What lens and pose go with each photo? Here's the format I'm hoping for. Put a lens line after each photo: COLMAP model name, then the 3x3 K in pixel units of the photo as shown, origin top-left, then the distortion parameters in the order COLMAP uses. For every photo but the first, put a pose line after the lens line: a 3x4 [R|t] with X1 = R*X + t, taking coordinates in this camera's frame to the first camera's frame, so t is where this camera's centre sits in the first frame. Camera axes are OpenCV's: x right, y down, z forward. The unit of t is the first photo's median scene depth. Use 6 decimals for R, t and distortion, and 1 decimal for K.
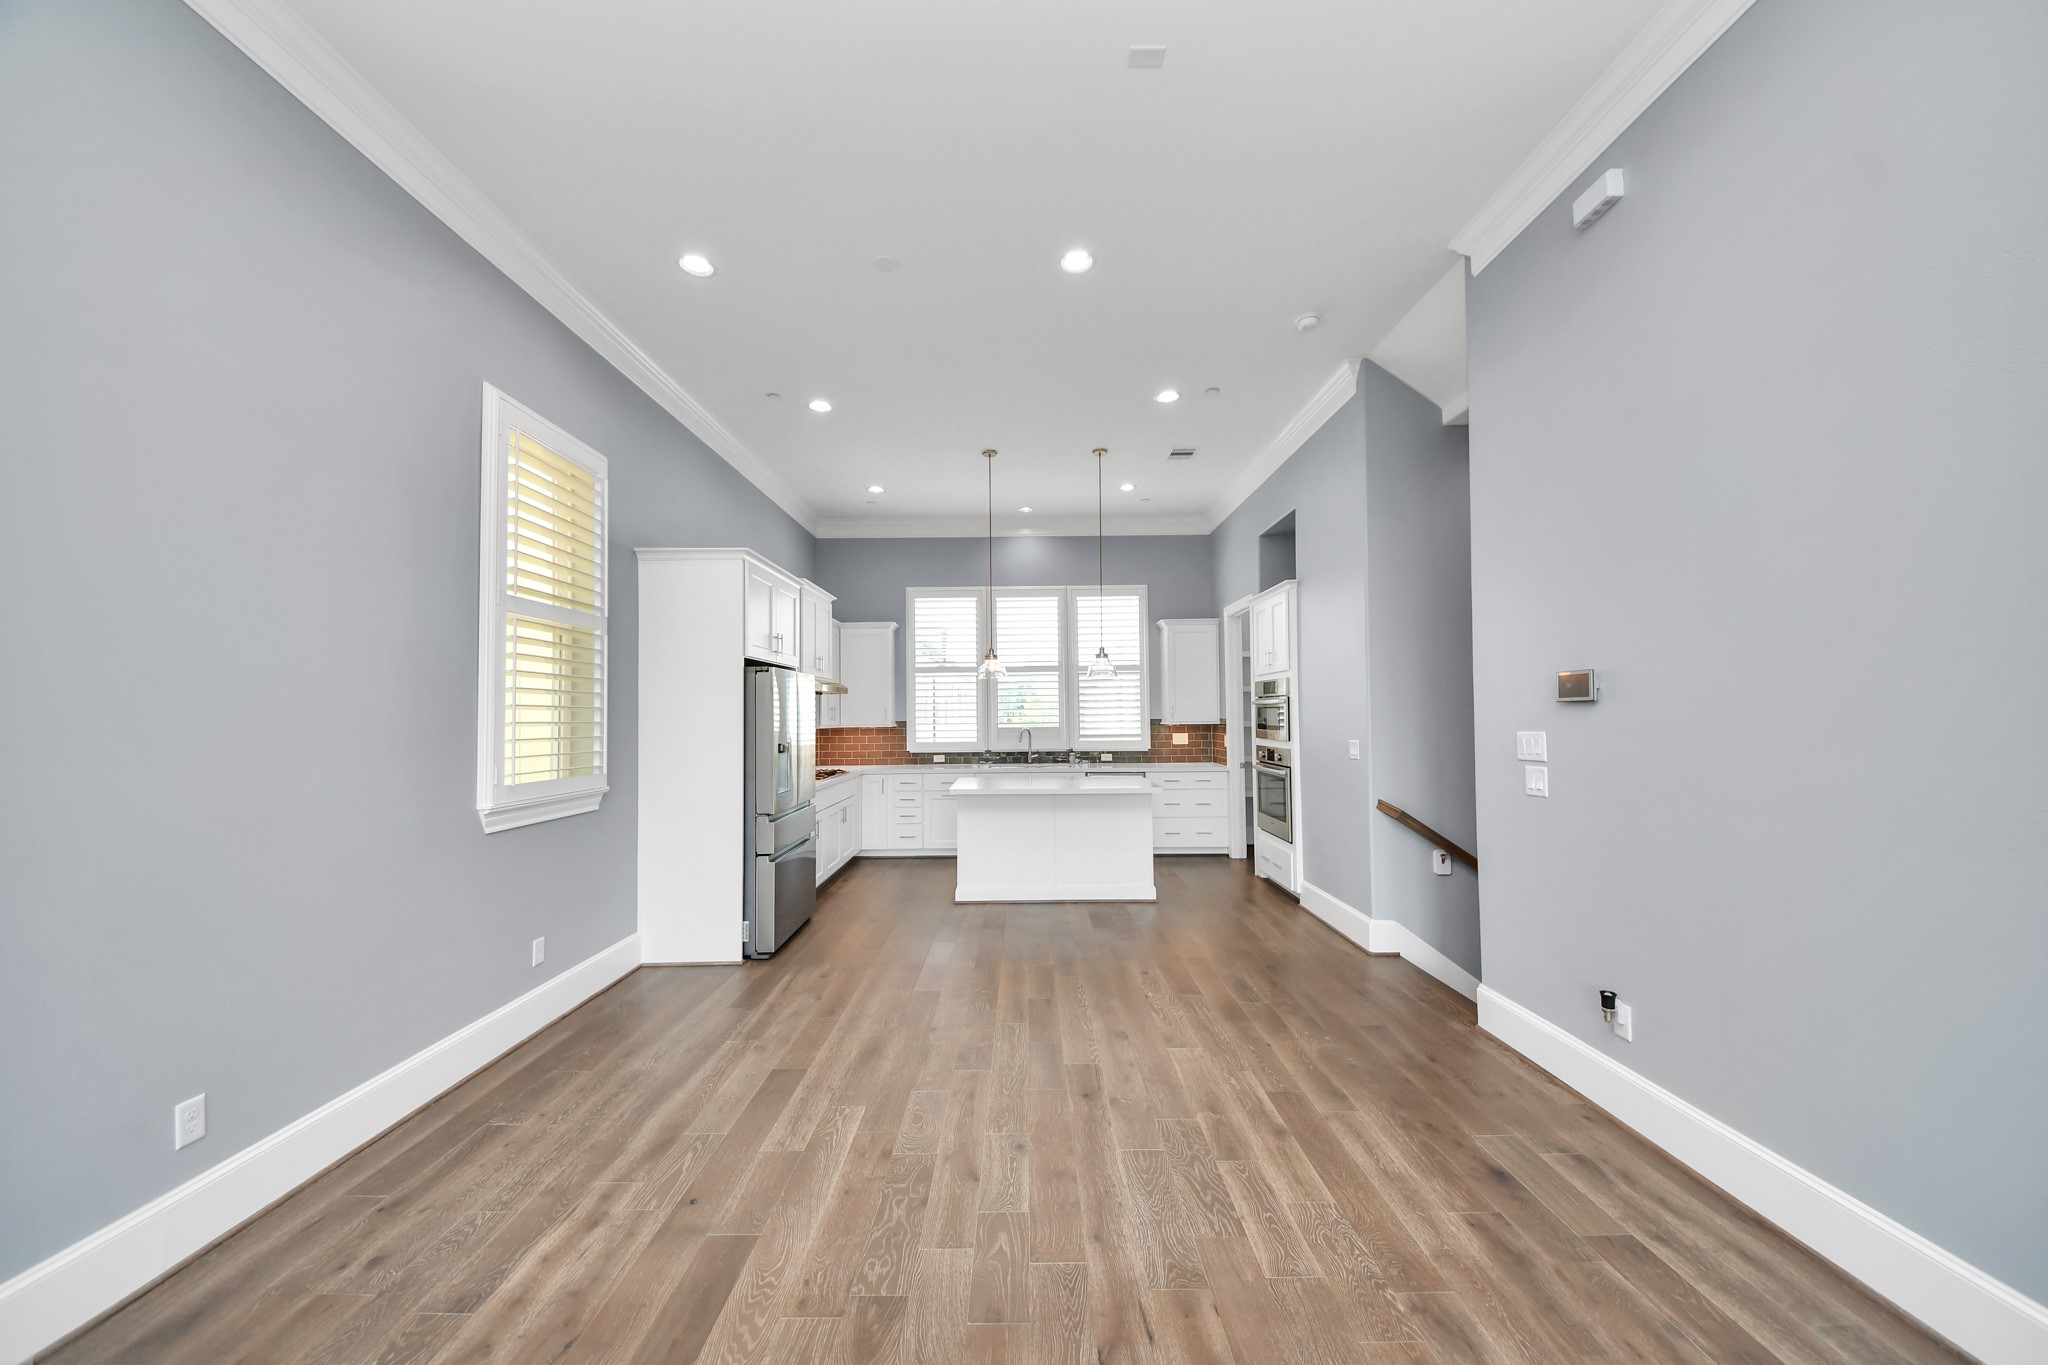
lens RADIAL K [[726.9, 0, 1017.9], [0, 726.9, 706.7], [0, 0, 1]] dist [0.042424, -0.025984]
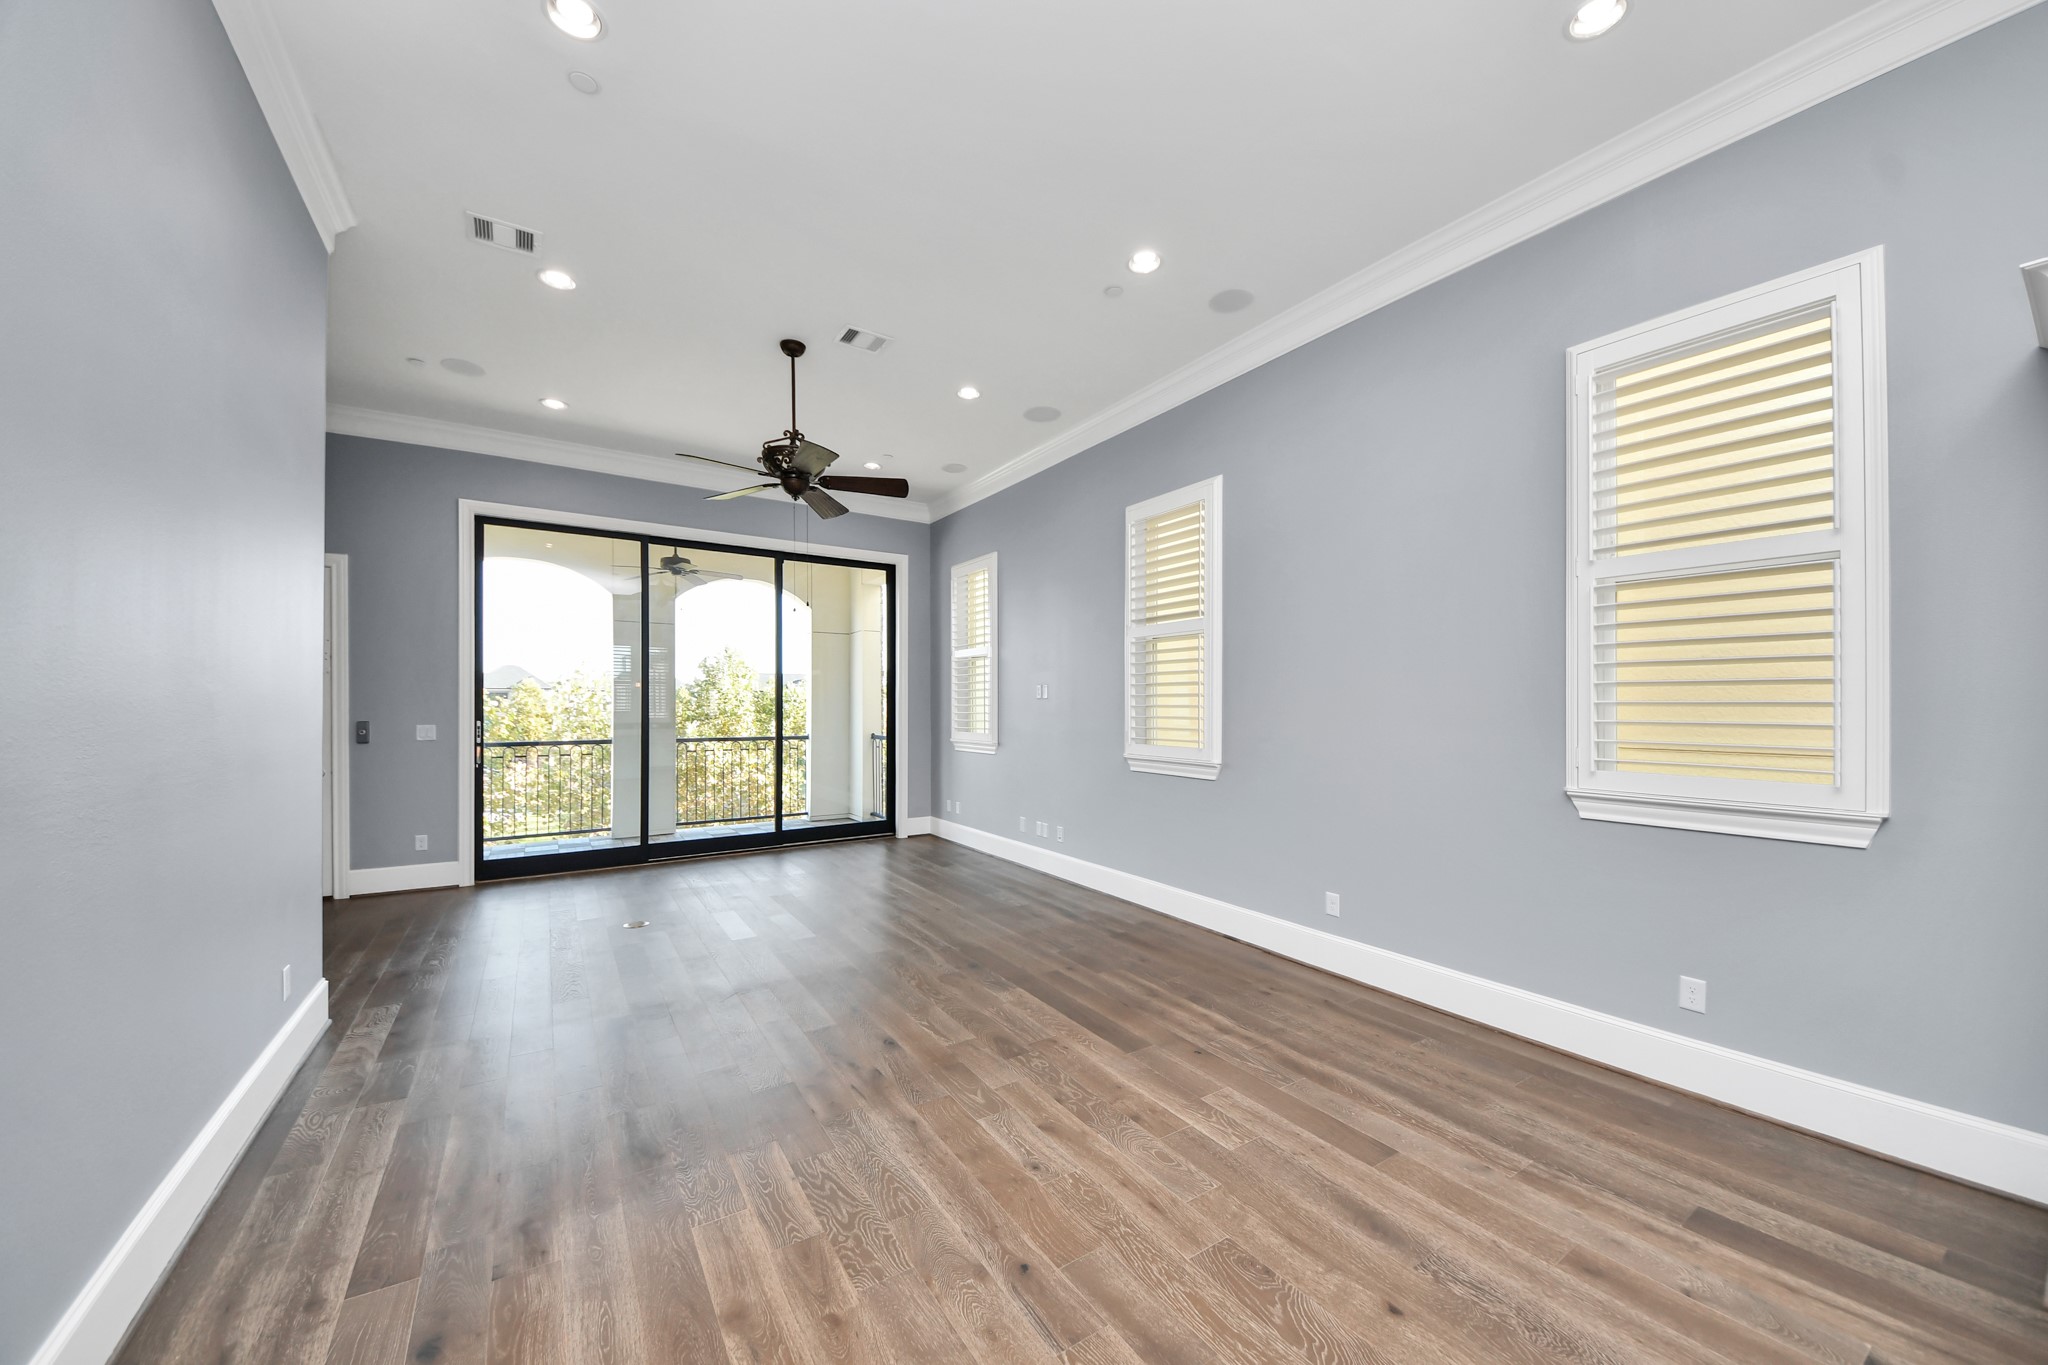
lens RADIAL K [[726.9, 0, 1017.9], [0, 726.9, 706.7], [0, 0, 1]] dist [0.042424, -0.025984]
pose [[-0.836995, 0.010588, -0.547108, 0.545123], [0.015410, 0.999872, -0.004224, 0.029910], [0.546994, -0.011966, -0.837051, 1.859652]]
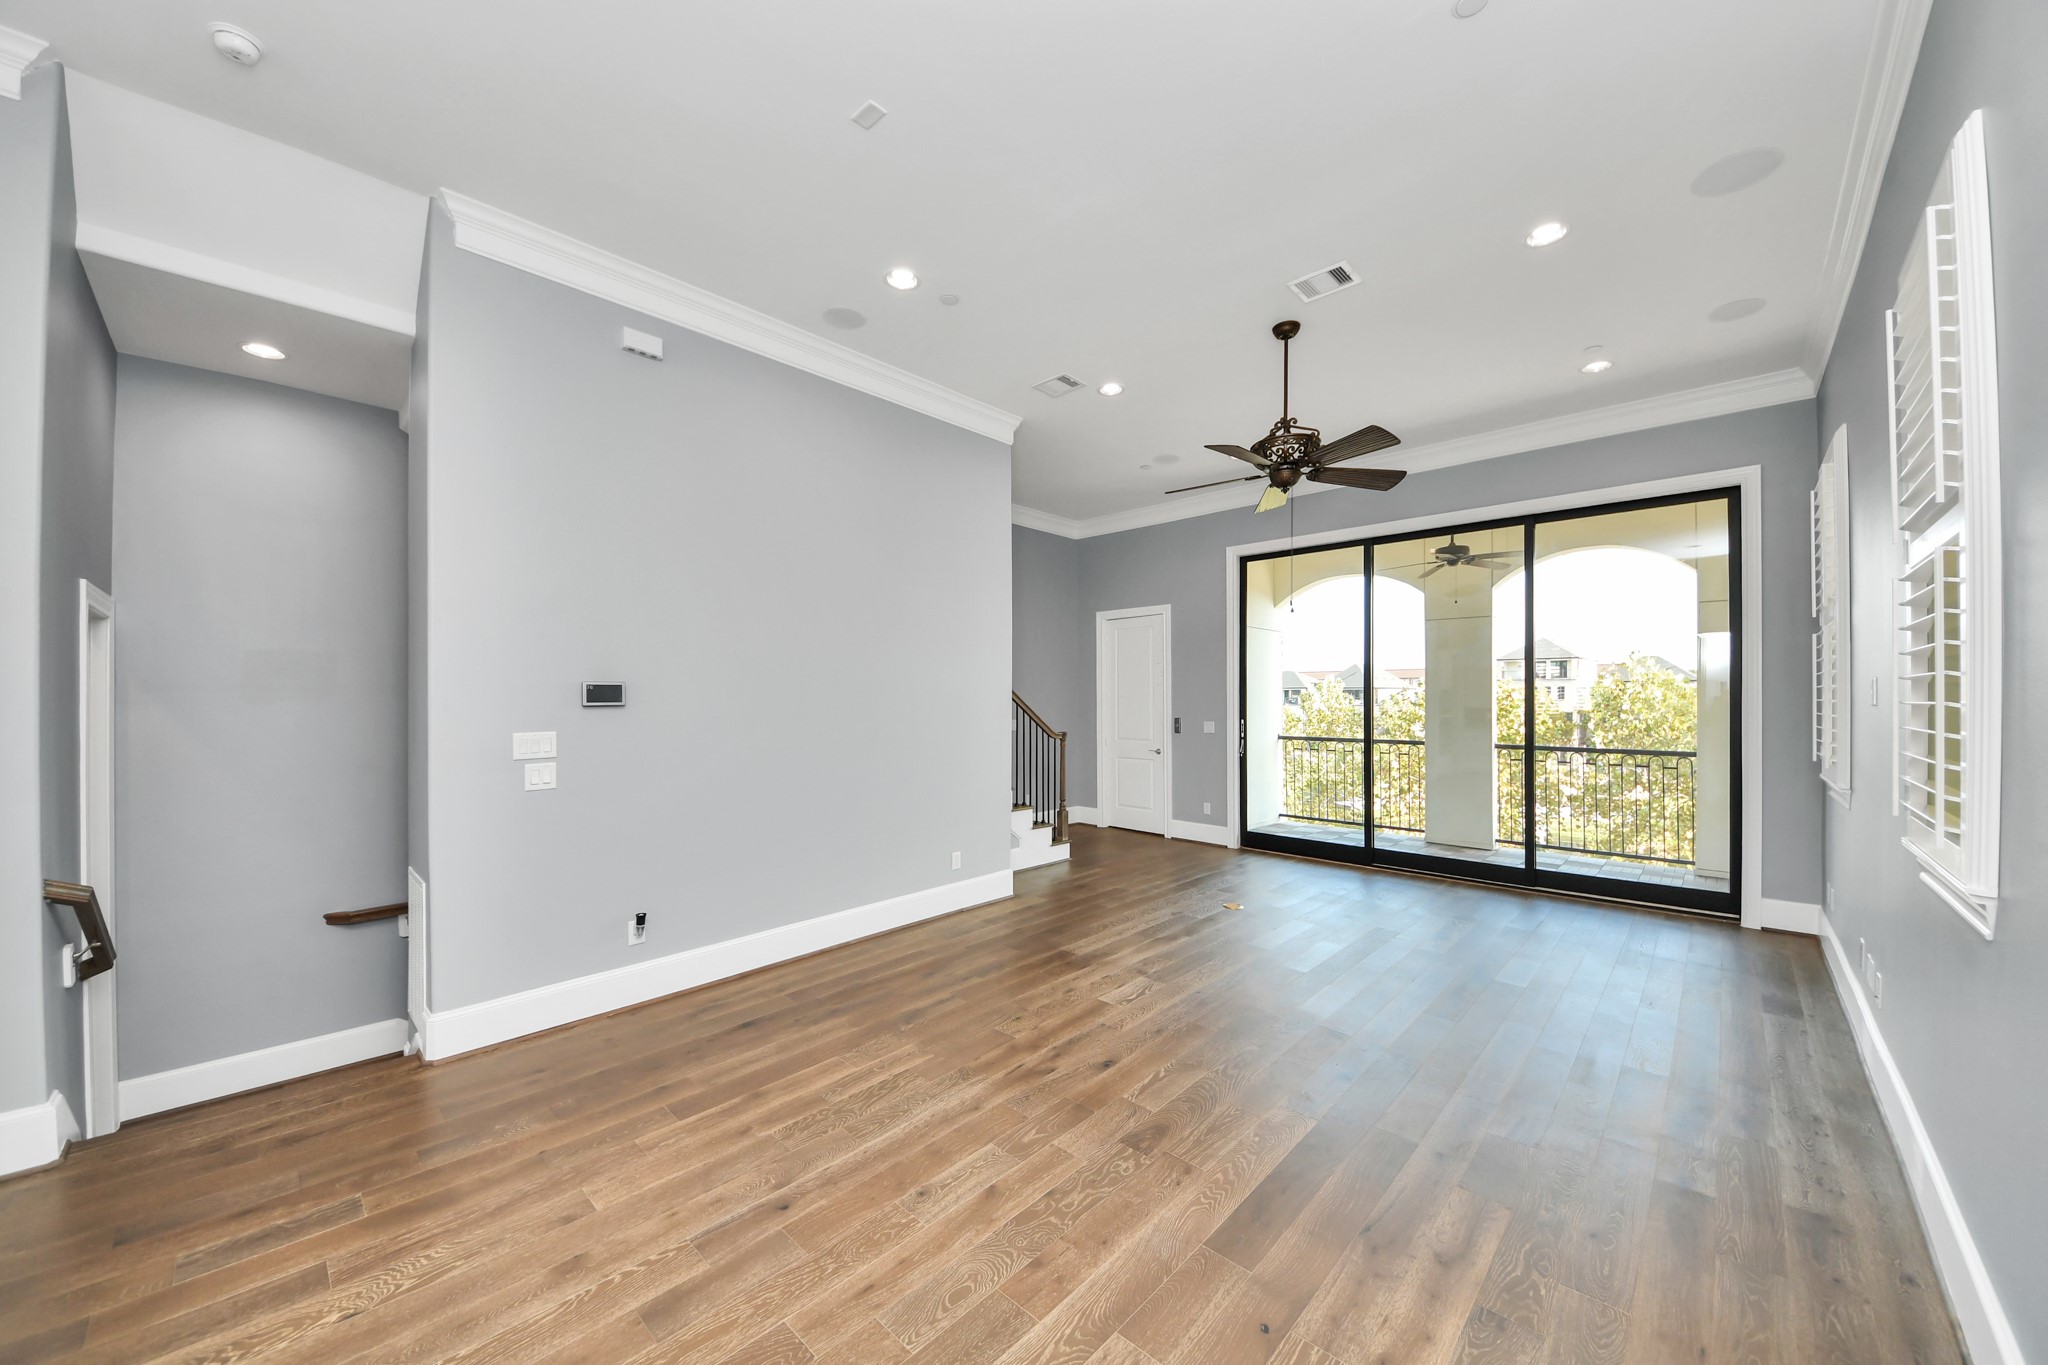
lens RADIAL K [[731.0, 0, 1029.0], [0, 731.0, 698.8], [0, 0, 1]] dist [0.042785, -0.026858]
pose [[-0.735606, 0.009760, 0.677339, -0.760746], [-0.001352, 0.999873, -0.015876, 0.001710], [-0.677408, -0.012594, -0.735500, 1.679624]]
